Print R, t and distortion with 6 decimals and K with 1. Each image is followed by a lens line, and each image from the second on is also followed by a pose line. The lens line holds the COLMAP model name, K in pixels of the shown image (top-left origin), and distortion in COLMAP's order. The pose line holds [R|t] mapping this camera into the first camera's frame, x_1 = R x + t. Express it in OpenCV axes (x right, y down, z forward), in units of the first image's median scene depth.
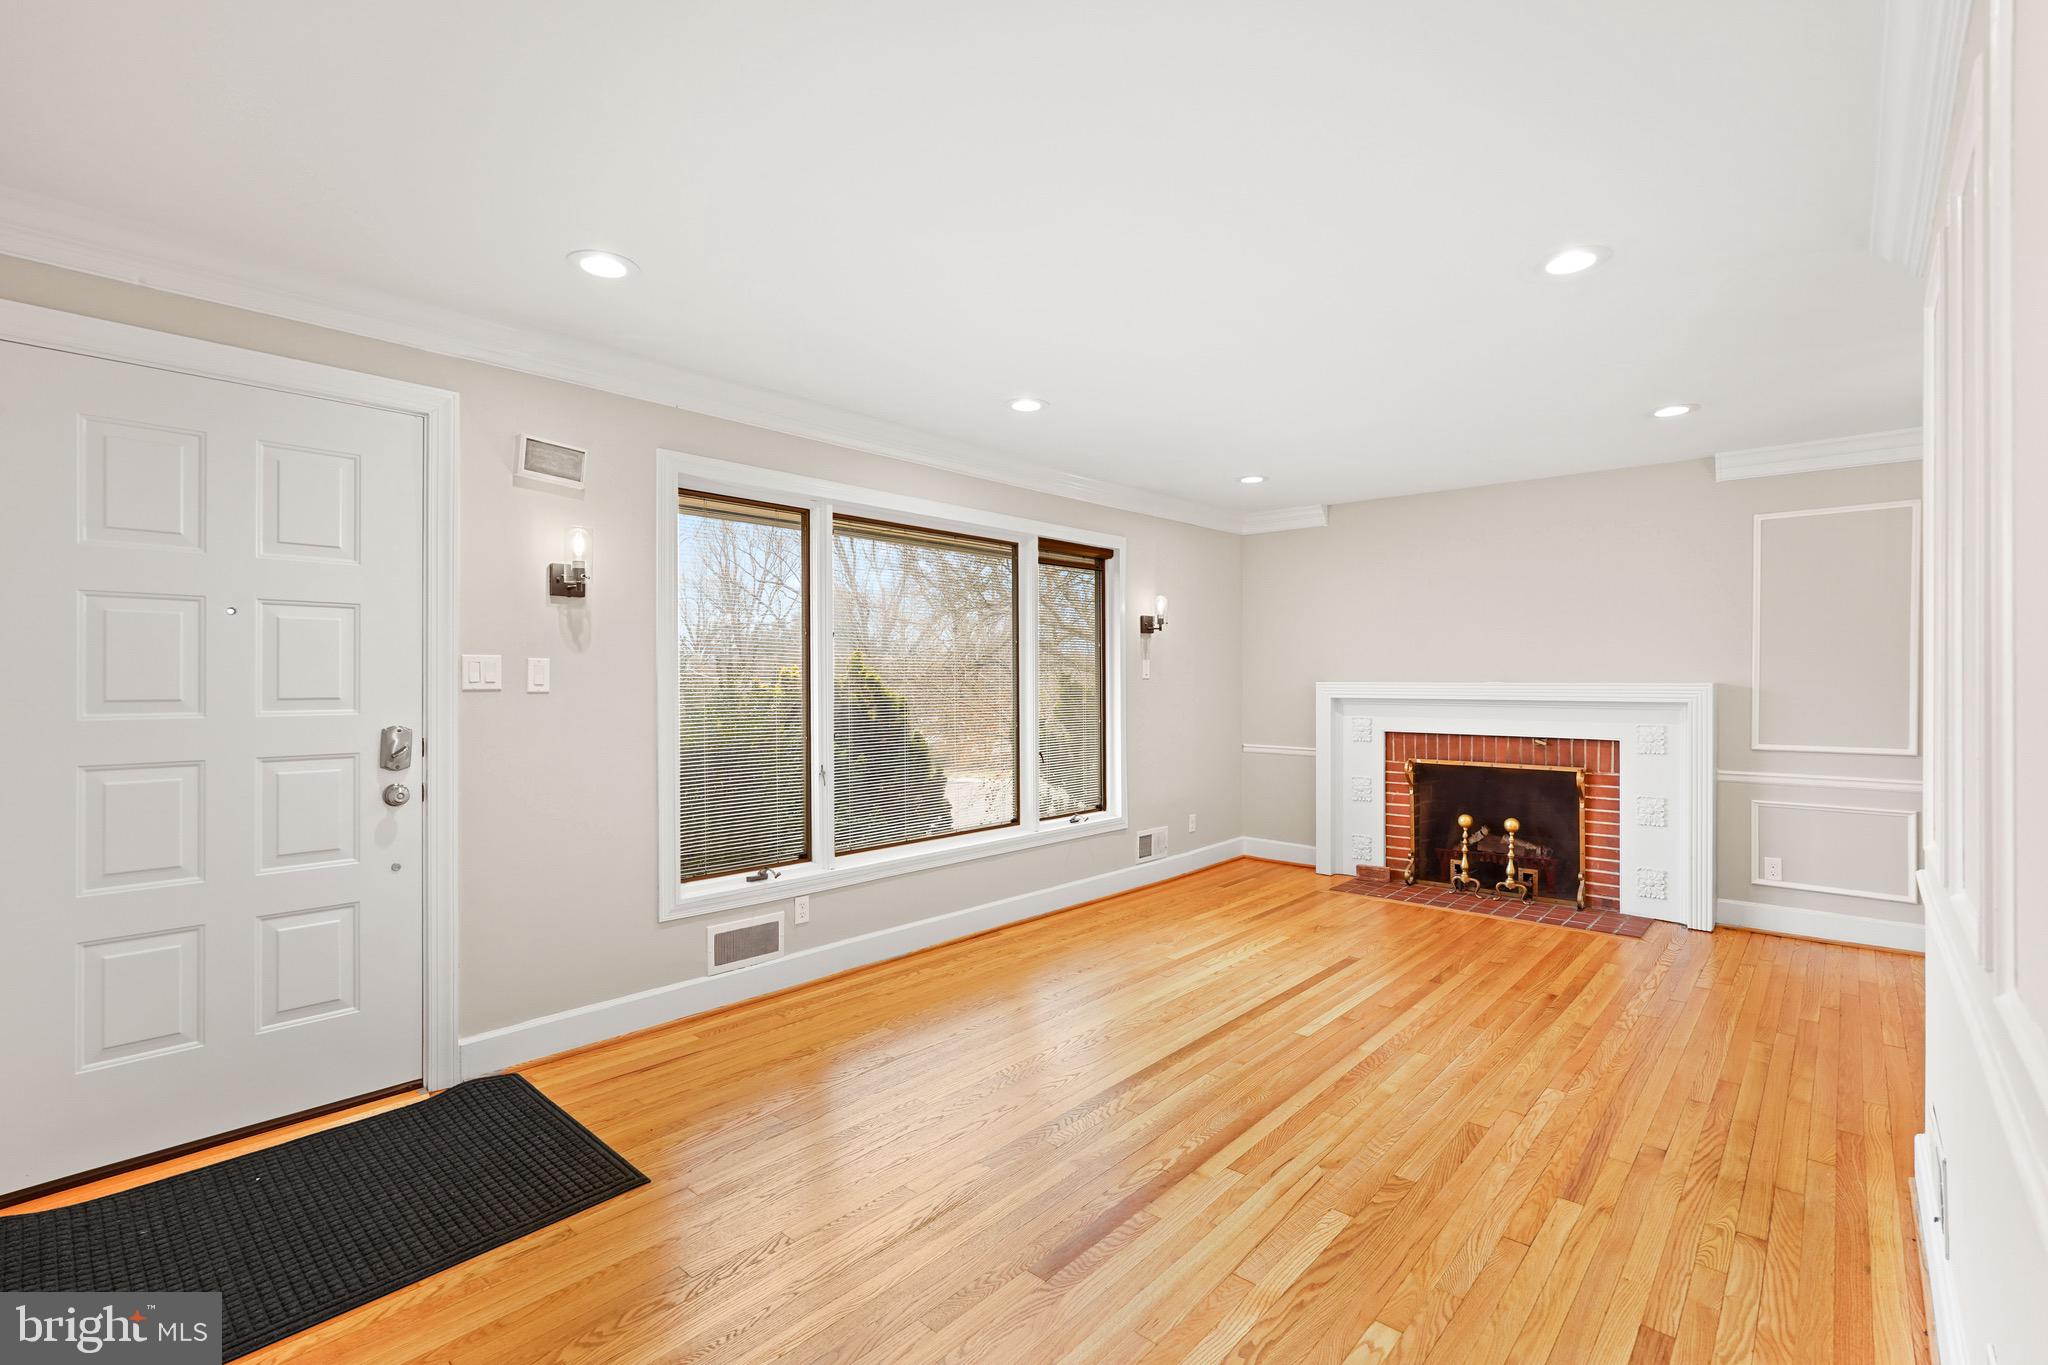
lens RADIAL K [[910.7, 0, 1039.9], [0, 910.7, 678.7], [0, 0, 1]] dist [-0.011044, 0.003066]
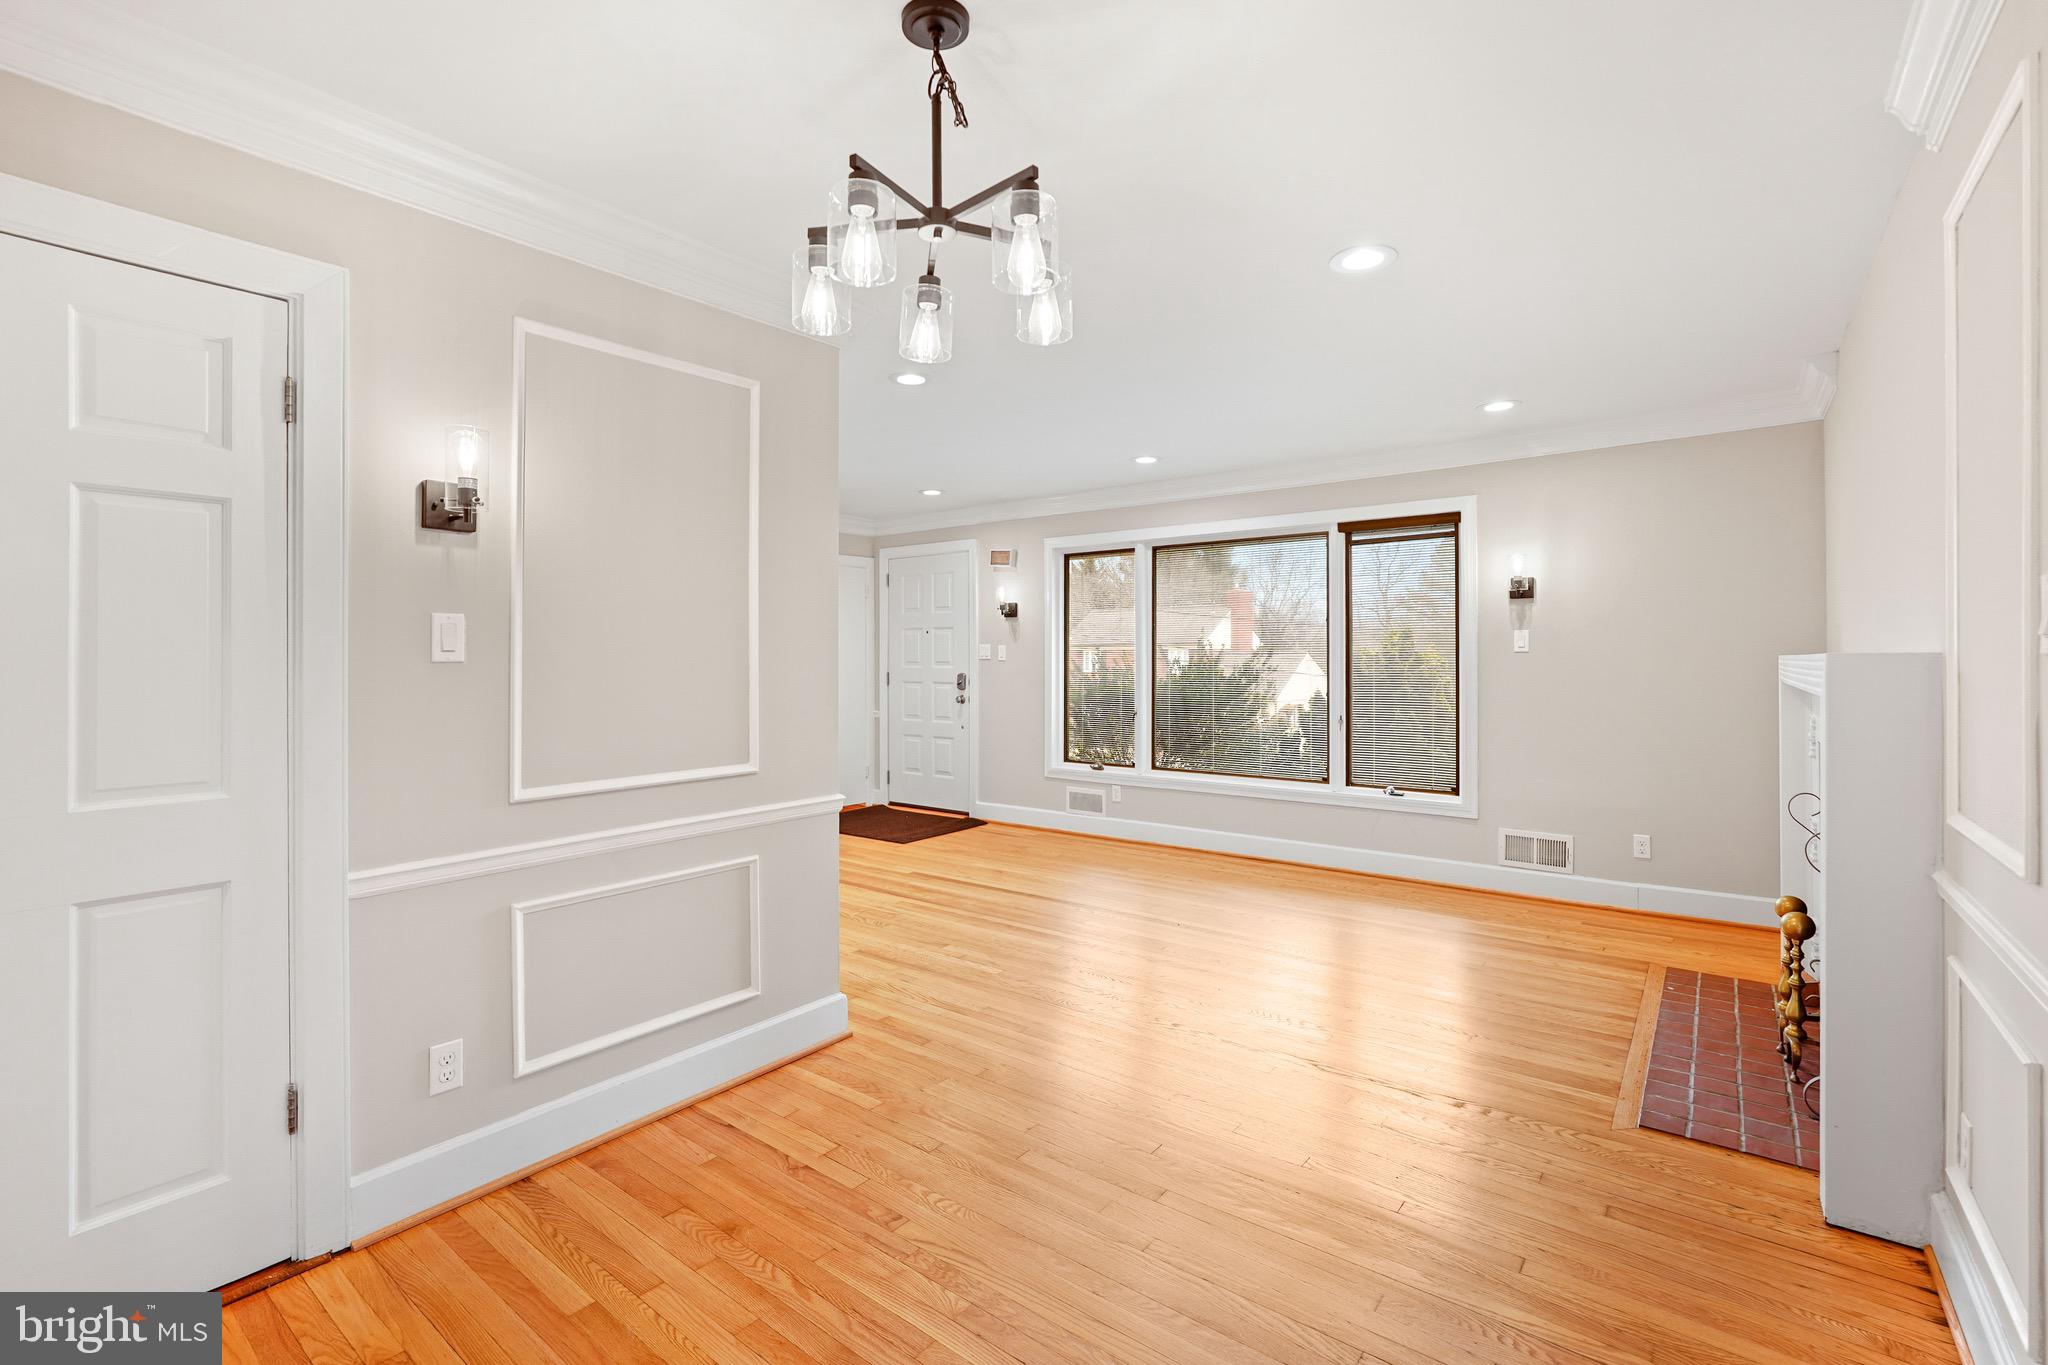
lens RADIAL K [[910.7, 0, 1015.3], [0, 910.7, 666.5], [0, 0, 1]] dist [-0.011044, 0.003066]
pose [[0.071969, 0.003711, -0.997400, 1.150446], [-0.002975, 0.999989, 0.003506, 0.014687], [0.997402, 0.002715, 0.071979, 0.581032]]
